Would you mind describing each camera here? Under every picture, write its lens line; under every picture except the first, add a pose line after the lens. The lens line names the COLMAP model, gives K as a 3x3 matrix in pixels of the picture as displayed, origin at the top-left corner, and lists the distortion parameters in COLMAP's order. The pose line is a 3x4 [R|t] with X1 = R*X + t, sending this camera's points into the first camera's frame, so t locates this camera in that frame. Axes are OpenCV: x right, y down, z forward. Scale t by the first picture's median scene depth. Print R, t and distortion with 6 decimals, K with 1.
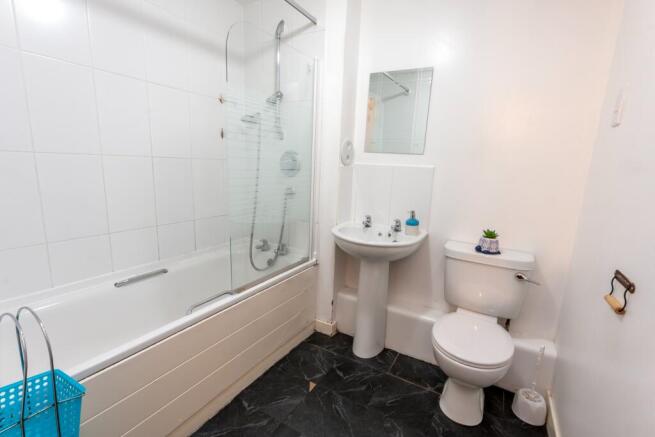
lens RADIAL K [[303.0, 0, 329.5], [0, 303.0, 220.8], [0, 0, 1]] dist [0.001942, 0.000573]
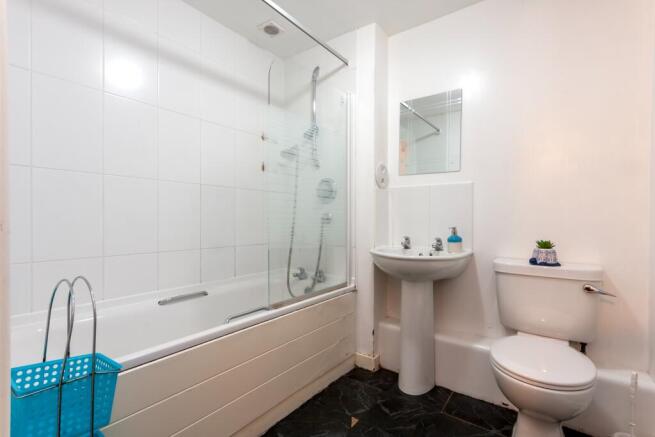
lens RADIAL K [[303.0, 0, 329.5], [0, 303.0, 220.8], [0, 0, 1]] dist [0.001942, 0.000573]
pose [[0.992609, -0.037819, -0.115314, -0.004371], [0.015143, 0.981375, -0.191504, 0.122893], [0.120409, 0.188342, 0.974694, 0.016703]]
